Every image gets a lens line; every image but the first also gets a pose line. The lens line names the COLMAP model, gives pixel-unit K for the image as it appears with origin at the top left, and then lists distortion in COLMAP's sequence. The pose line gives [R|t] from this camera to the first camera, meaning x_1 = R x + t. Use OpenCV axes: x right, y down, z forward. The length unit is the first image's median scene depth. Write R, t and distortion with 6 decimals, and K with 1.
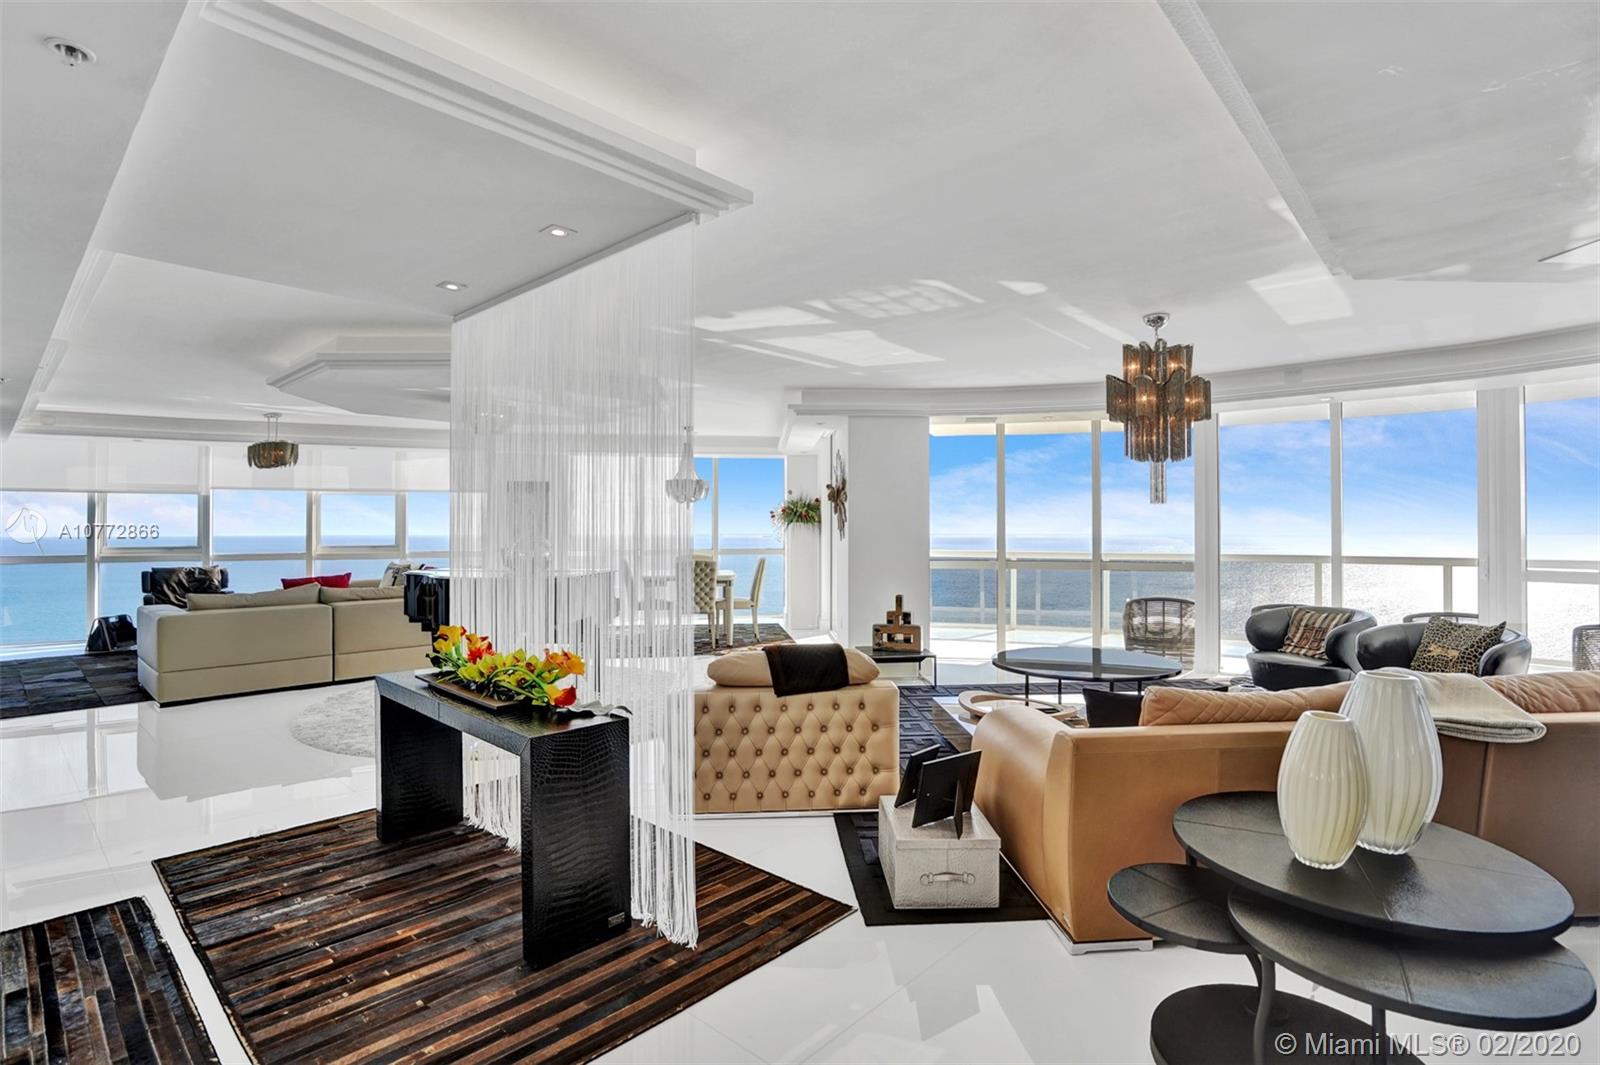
lens RADIAL K [[781.0, 0, 789.0], [0, 781.0, 520.2], [0, 0, 1]] dist [-0.029516, 0.000349]
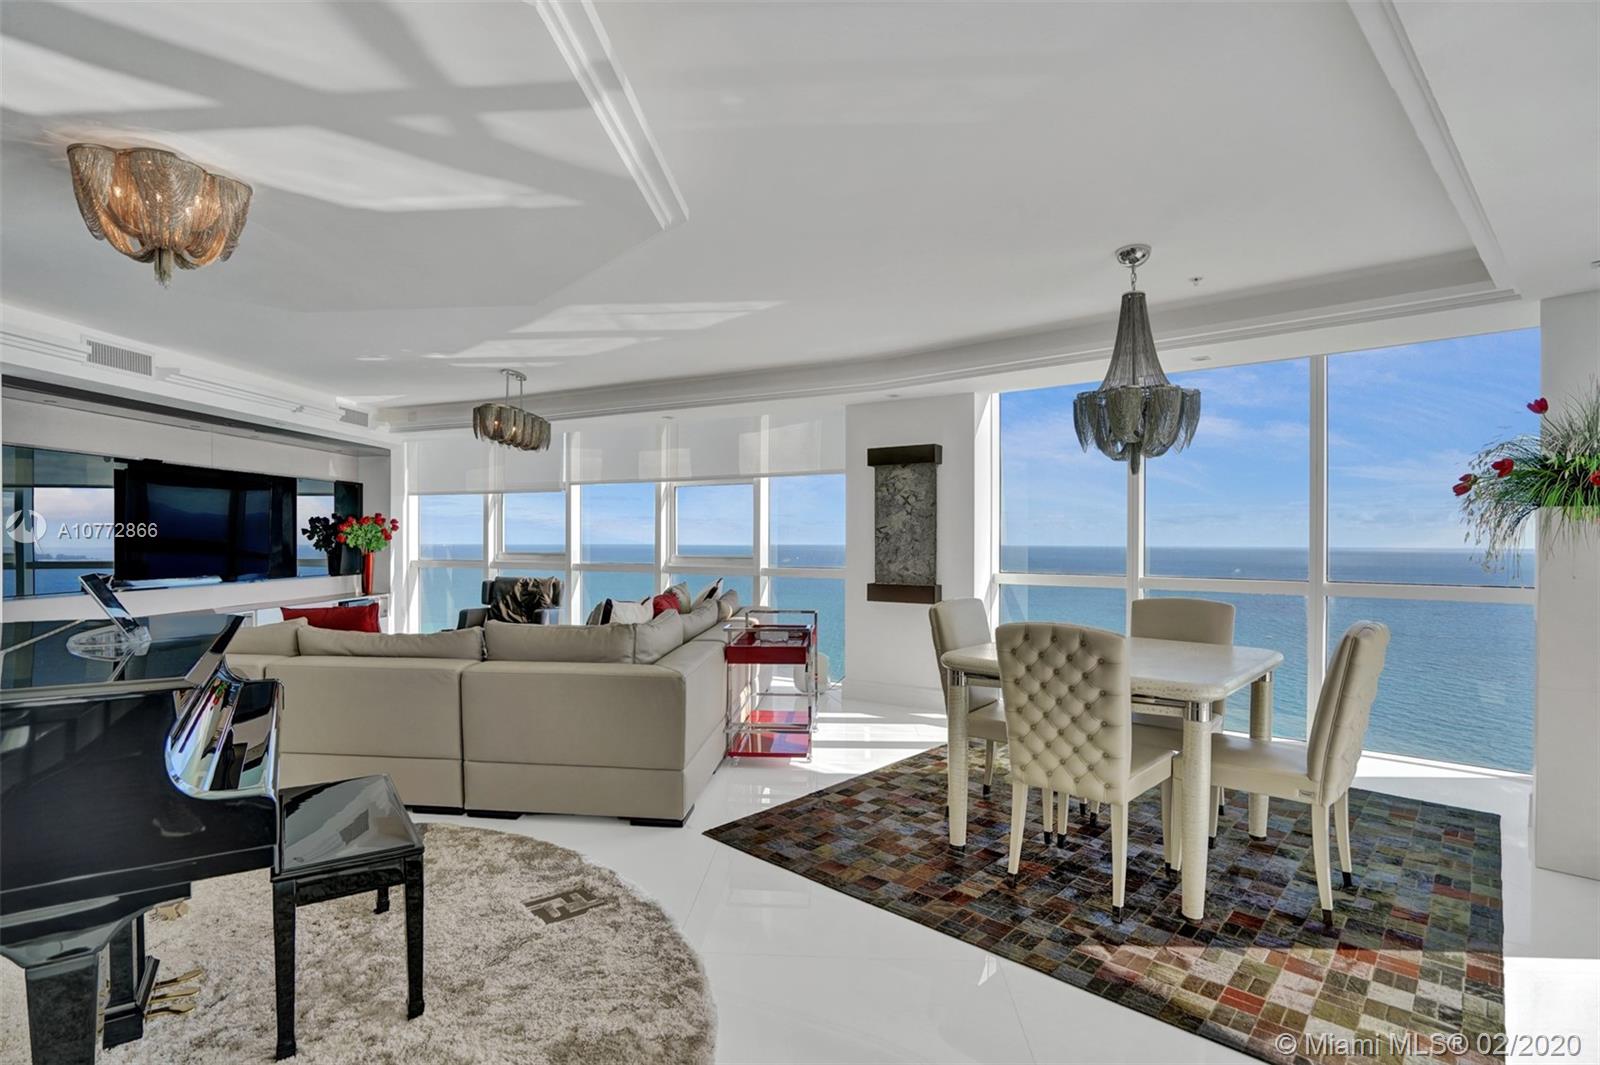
lens RADIAL K [[763.9, 0, 782.5], [0, 763.9, 537.6], [0, 0, 1]] dist [-0.057011, 0.000395]
pose [[0.630567, 0.002023, -0.776132, 0.048537], [0.002741, 0.999985, 0.004833, 0.014793], [0.776130, -0.005175, 0.630552, 0.743637]]
